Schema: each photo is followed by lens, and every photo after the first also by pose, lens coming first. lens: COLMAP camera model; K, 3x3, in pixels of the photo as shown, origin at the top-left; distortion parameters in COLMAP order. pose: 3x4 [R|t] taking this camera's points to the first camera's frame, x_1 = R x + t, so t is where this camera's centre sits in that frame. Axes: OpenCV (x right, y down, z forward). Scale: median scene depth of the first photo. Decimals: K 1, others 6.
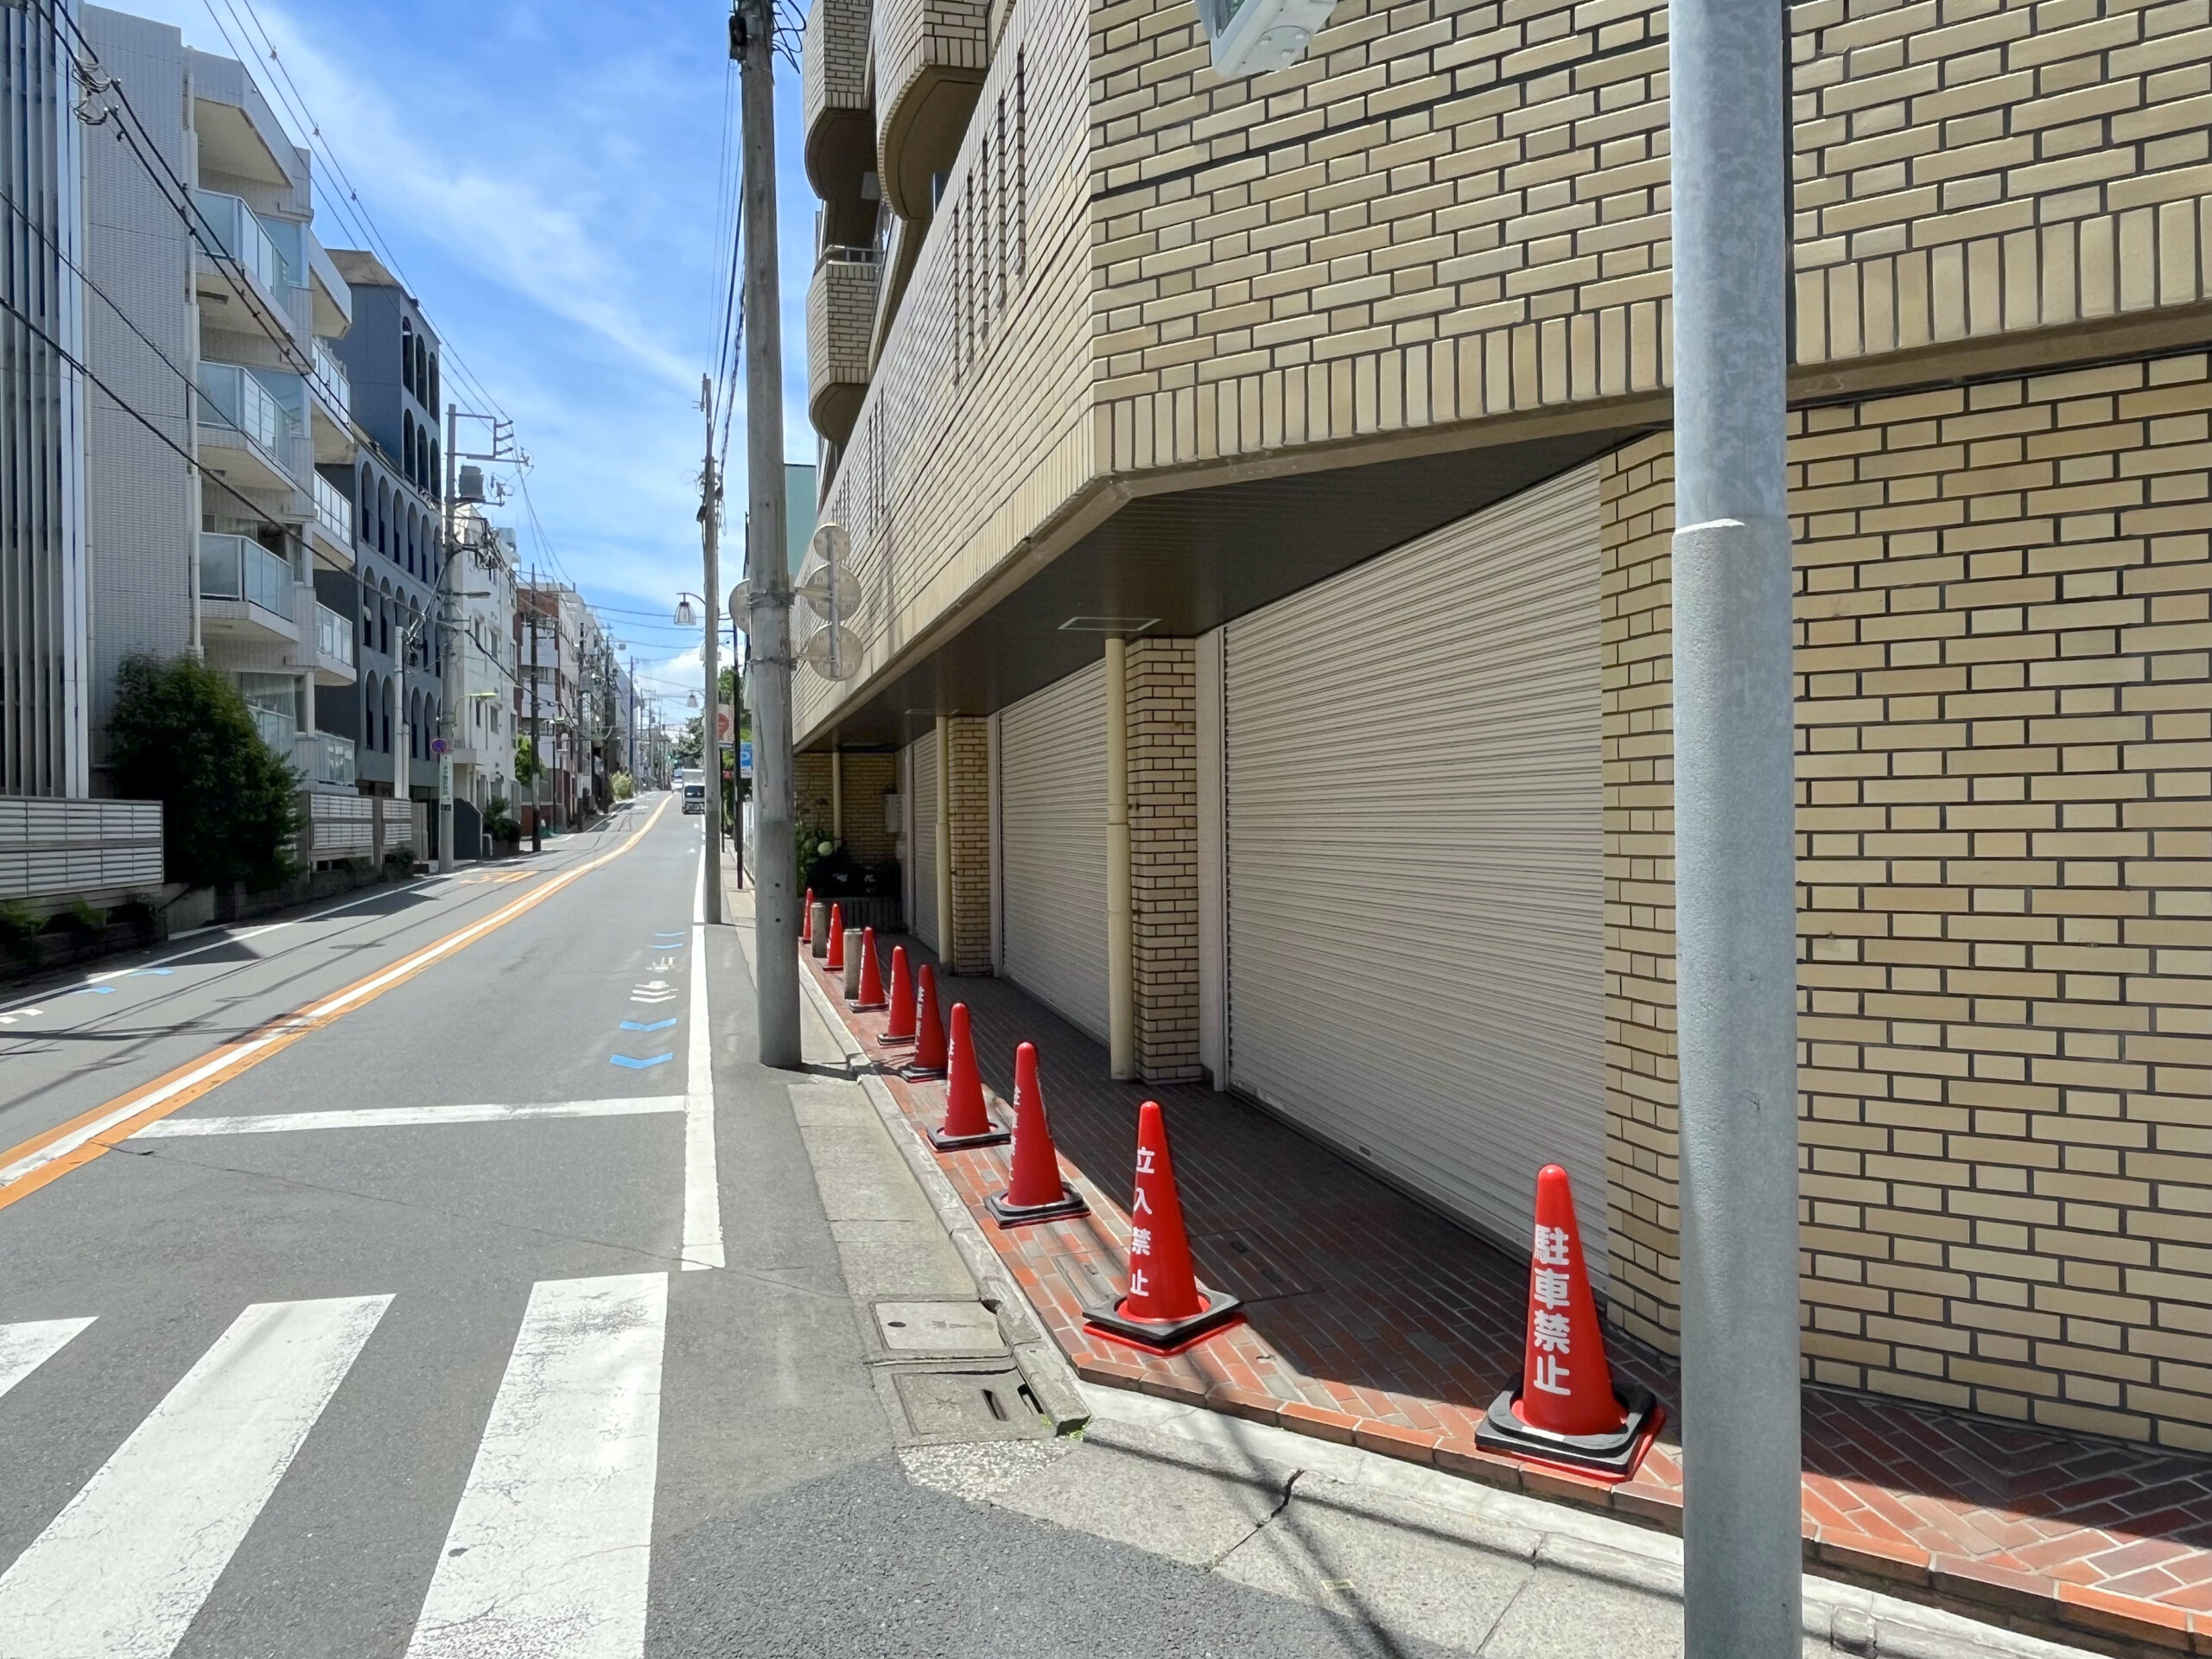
lens RADIAL K [[1445.6, 0, 1106.8], [0, 1445.6, 828.1], [0, 0, 1]] dist [0.000173, -0.004264]
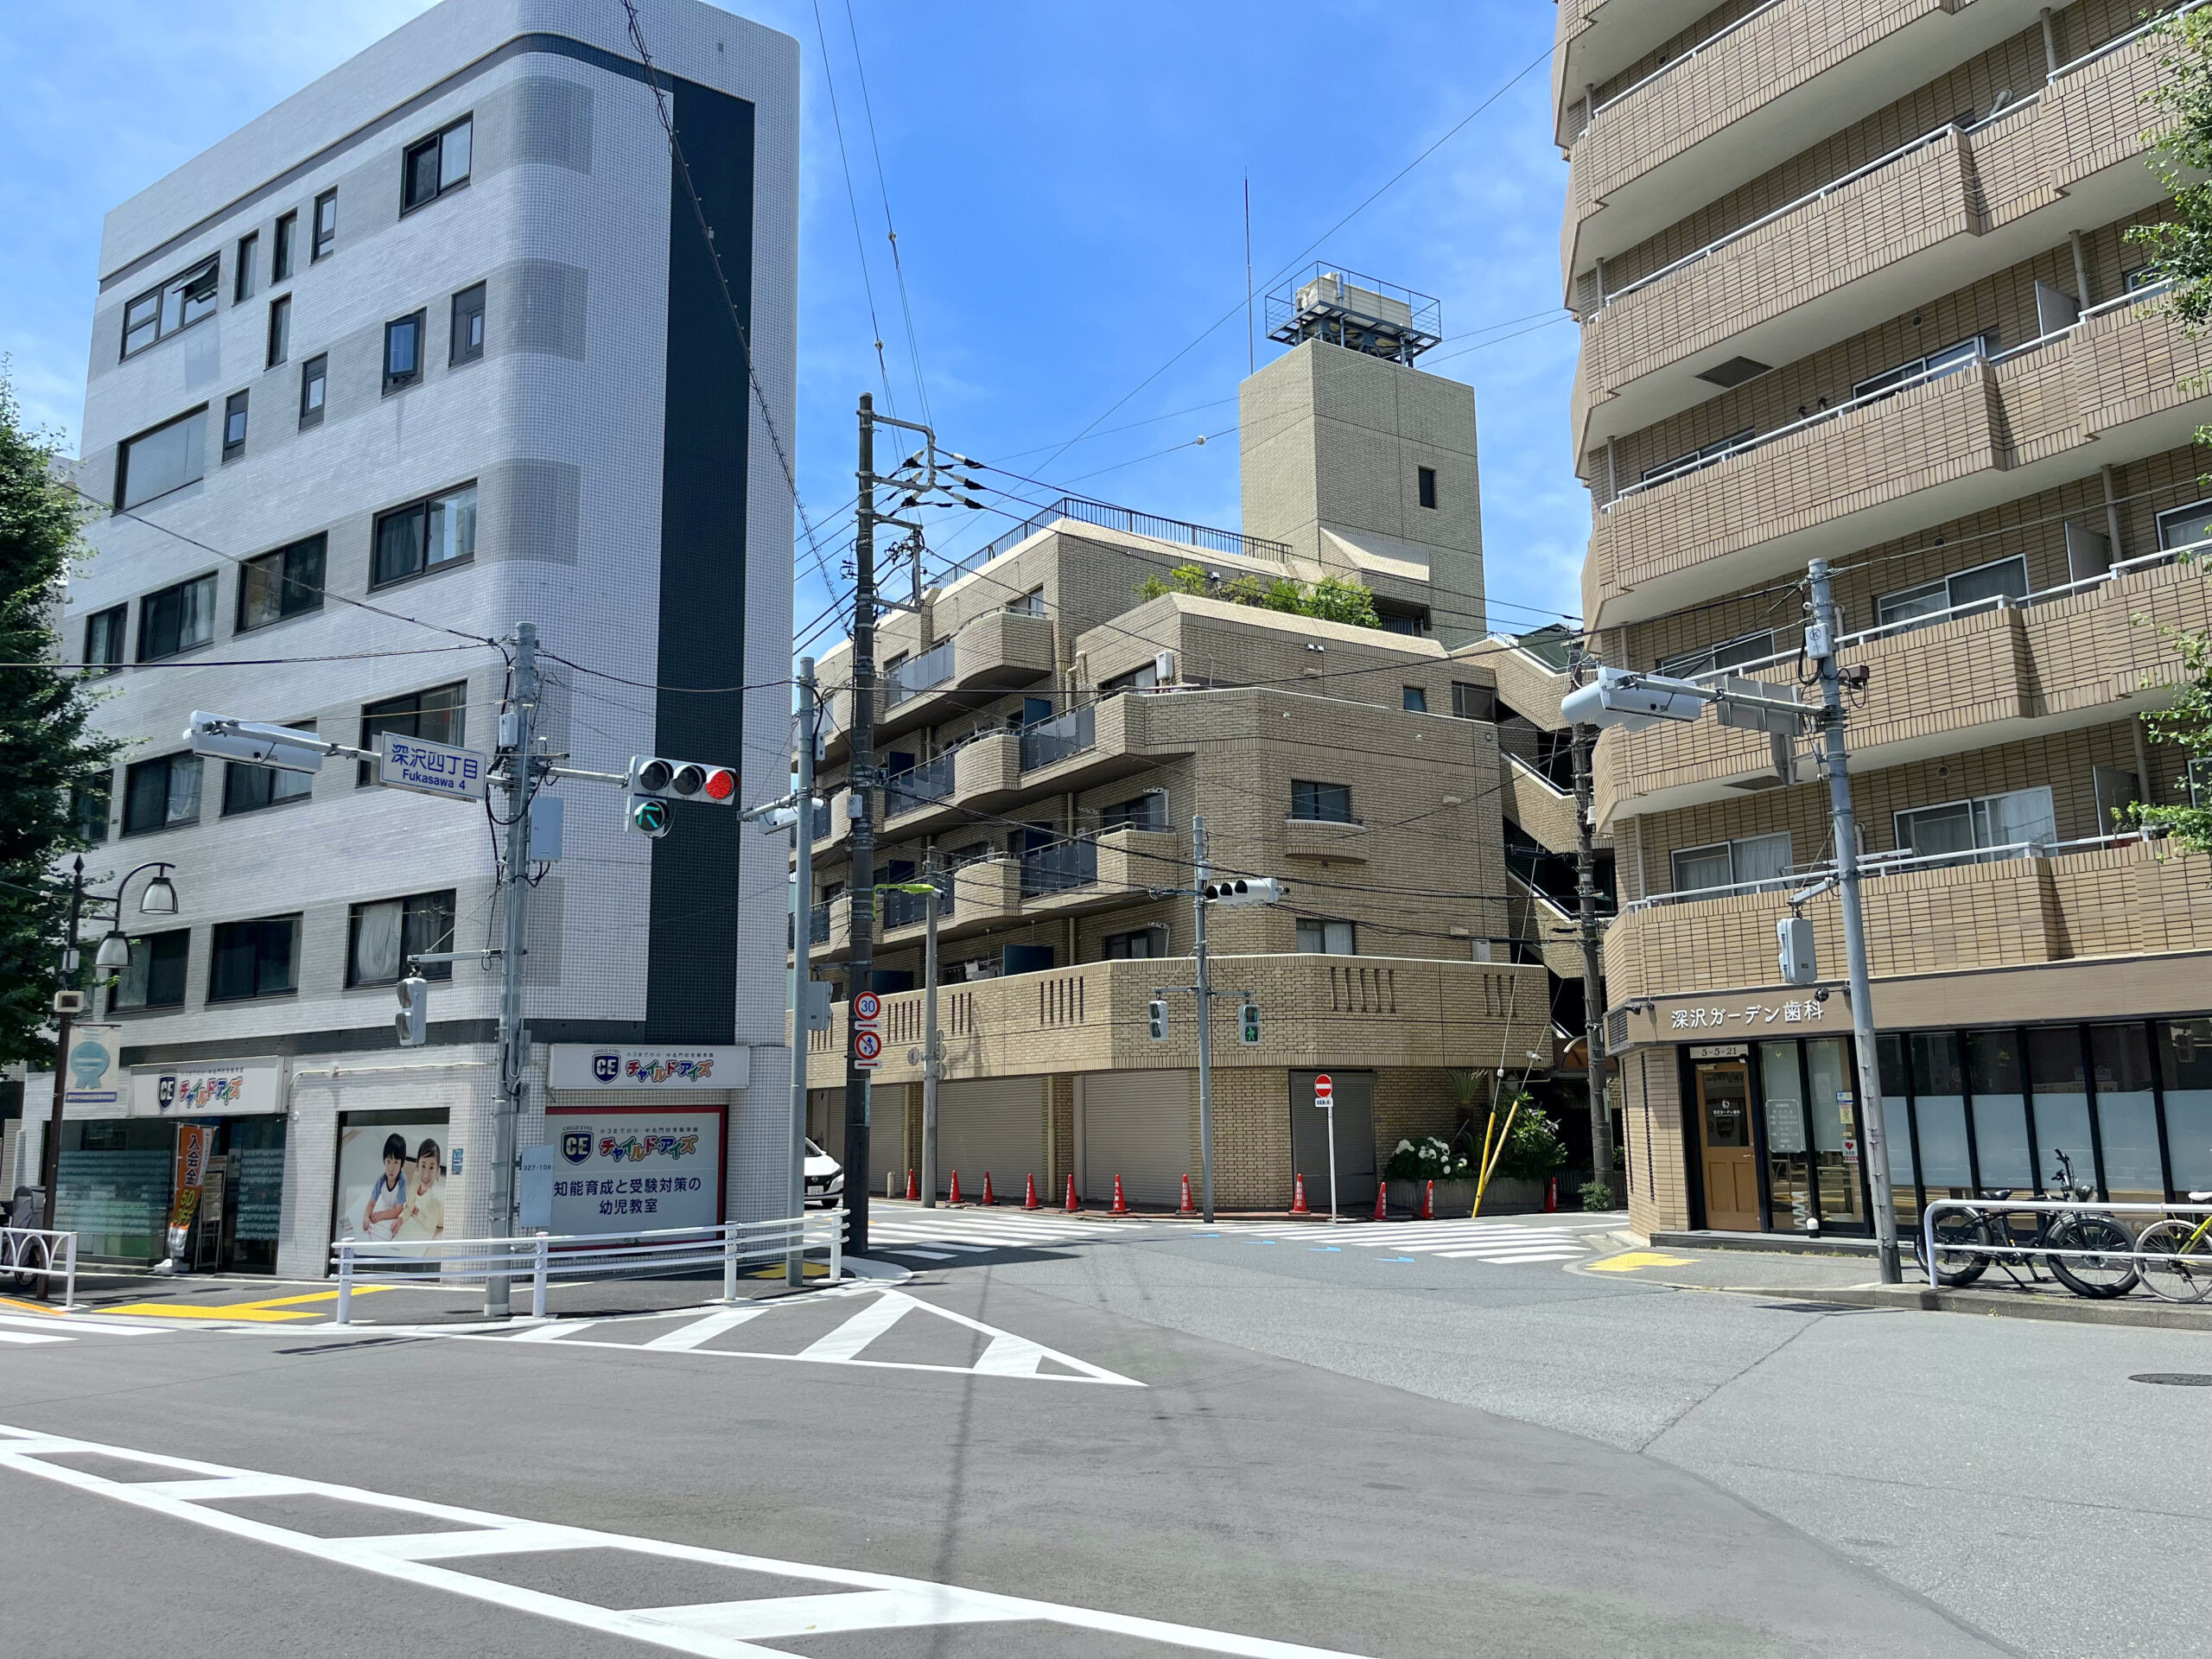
lens RADIAL K [[1683.2, 0, 1123.4], [0, 1683.2, 827.6], [0, 0, 1]] dist [0.054950, -0.056809]
pose [[0.942167, 0.057797, 0.330124, -2.656705], [0.004217, 0.982895, -0.184118, 0.075425], [-0.335119, 0.174862, 0.925807, -6.500271]]
